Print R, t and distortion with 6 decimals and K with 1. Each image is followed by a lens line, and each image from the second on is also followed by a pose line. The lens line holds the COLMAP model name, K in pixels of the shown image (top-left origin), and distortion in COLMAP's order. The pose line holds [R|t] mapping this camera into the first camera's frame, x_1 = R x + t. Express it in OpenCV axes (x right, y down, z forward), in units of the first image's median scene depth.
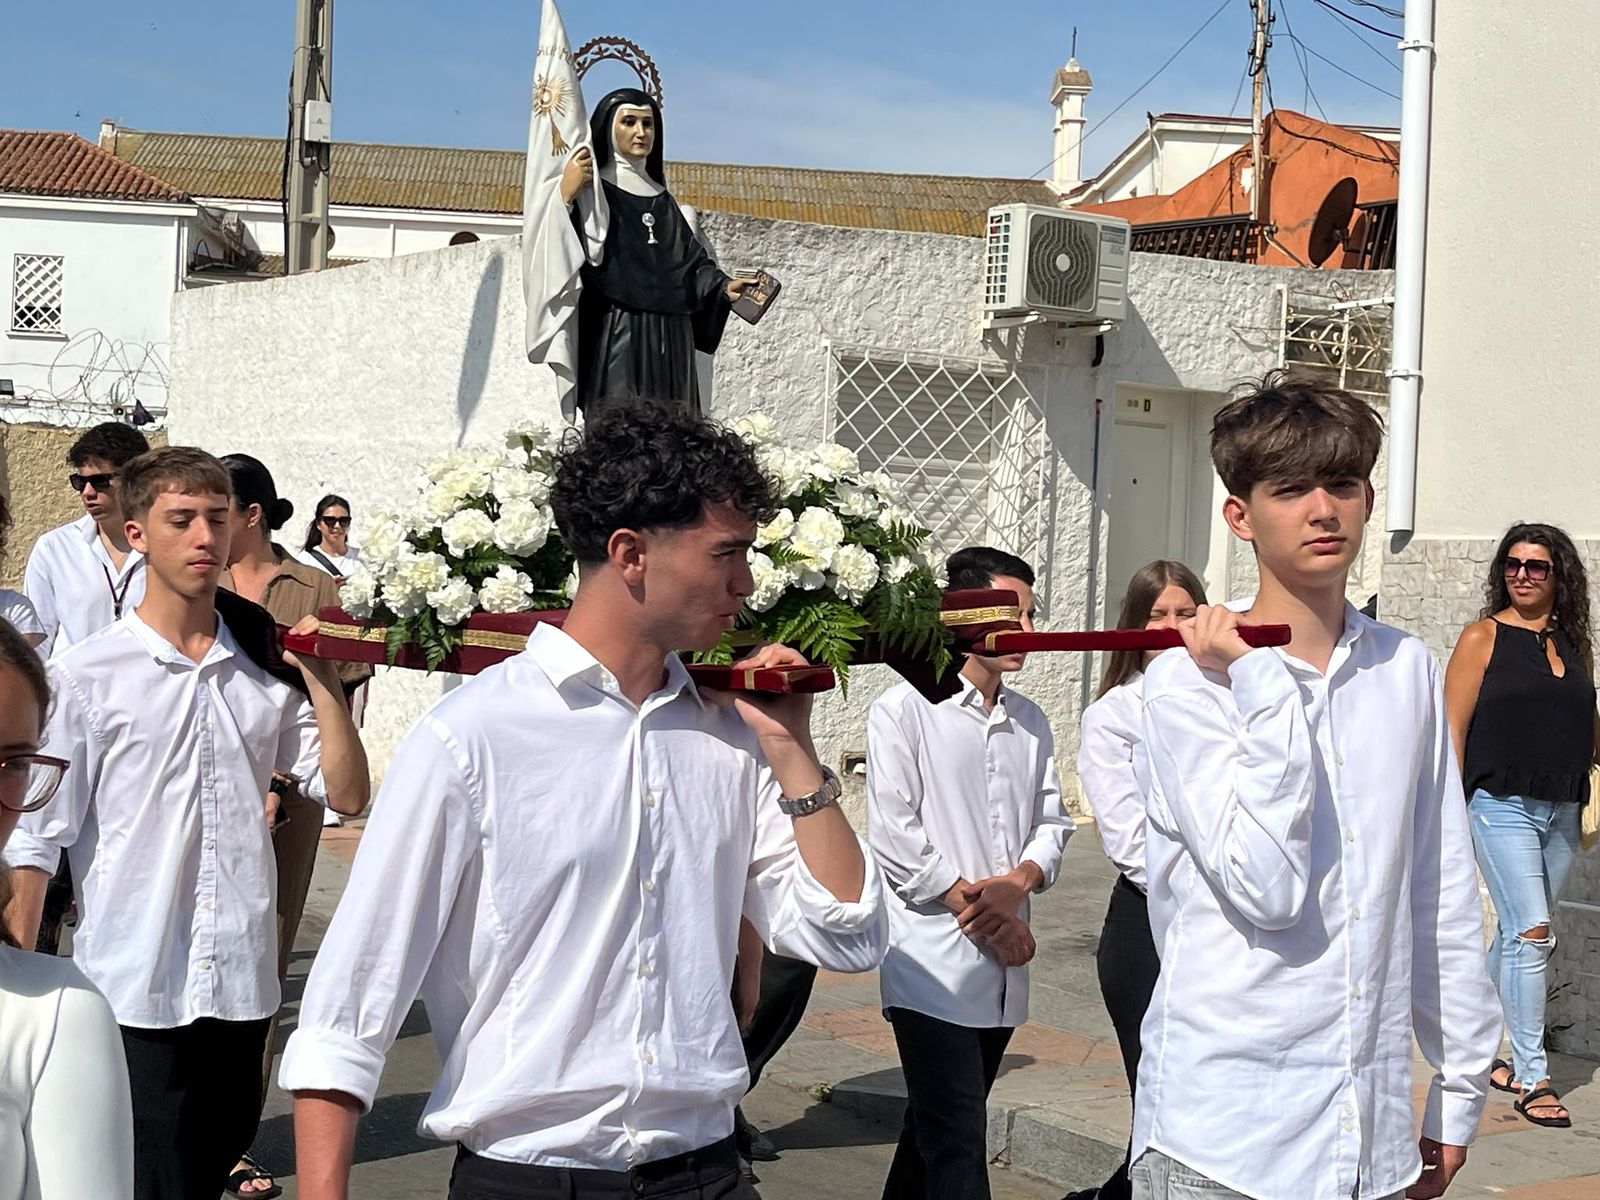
lens RADIAL K [[2598.5, 0, 803.5], [0, 2598.5, 606.5], [0, 0, 1]] dist [0.114653, -0.219342]
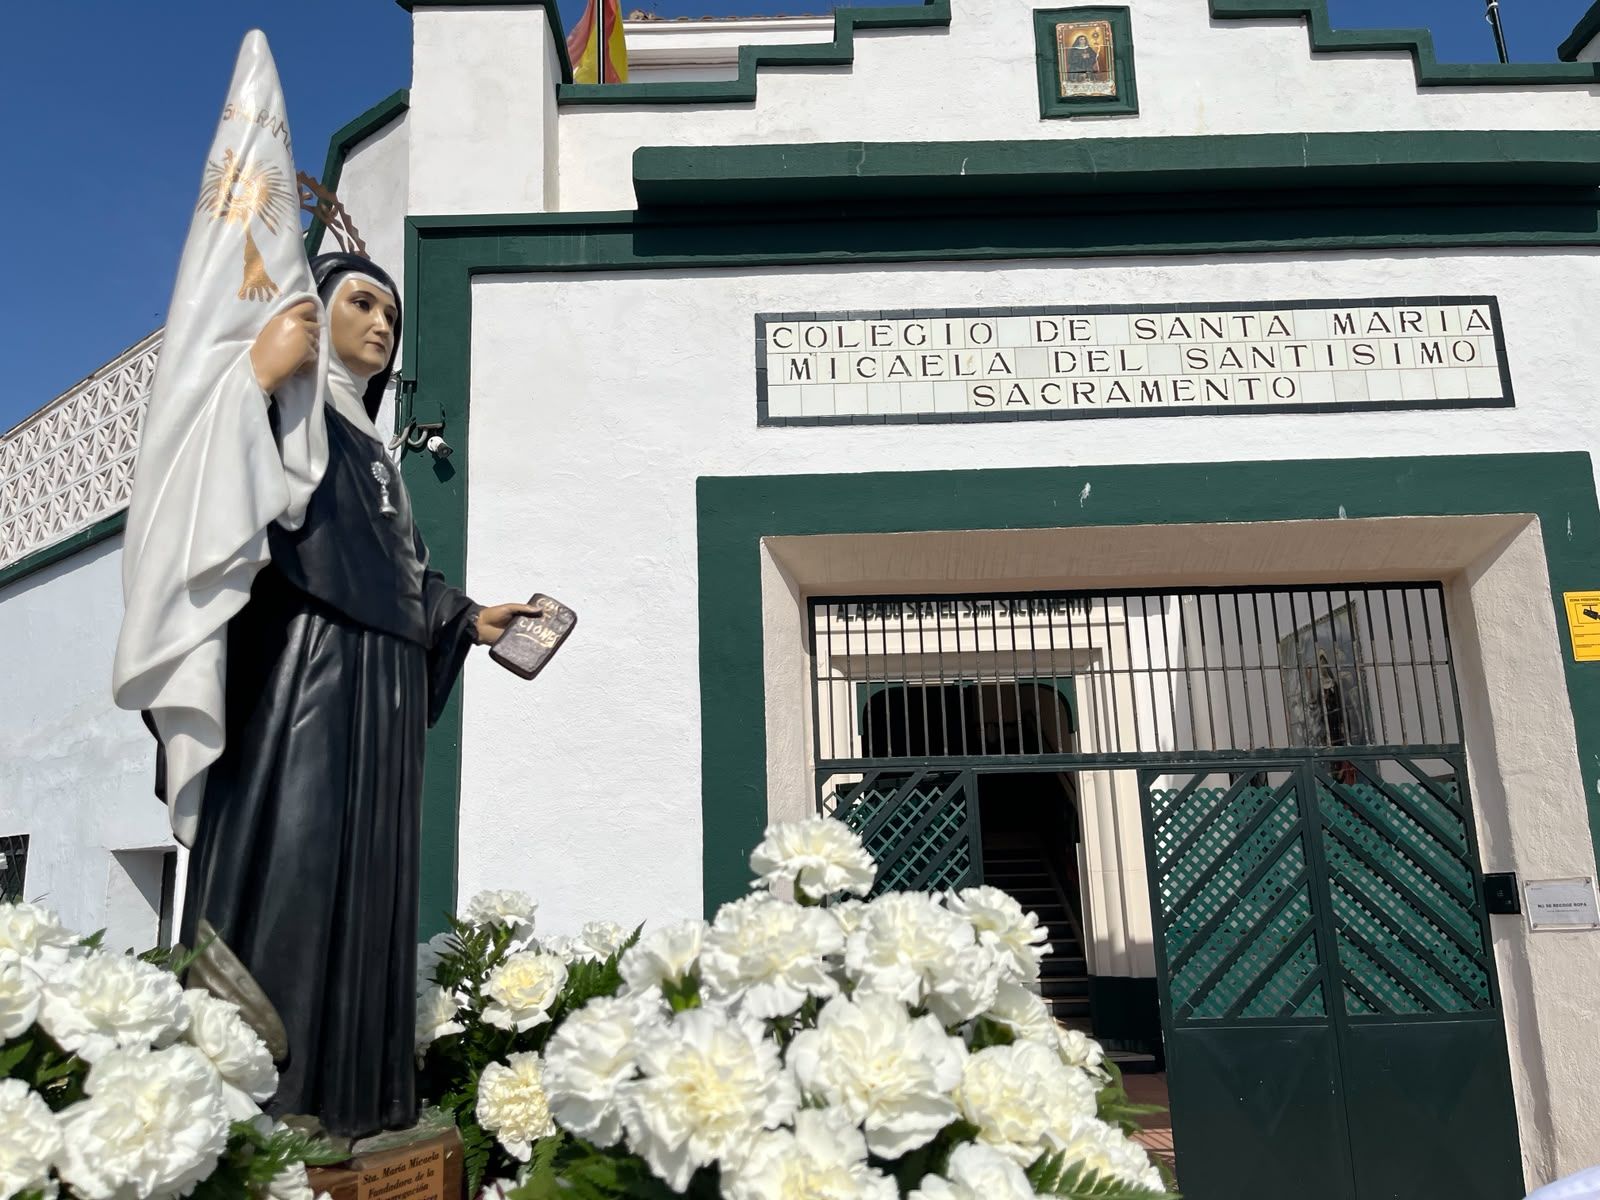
lens RADIAL K [[1213.0, 0, 802.4], [0, 1213.0, 593.4], [0, 0, 1]] dist [0.048668, -0.061226]
pose [[0.789634, 0.134043, 0.598758, -0.142744], [0.041049, 0.962119, -0.269523, -0.049837], [-0.612204, 0.237403, 0.754219, 0.763100]]
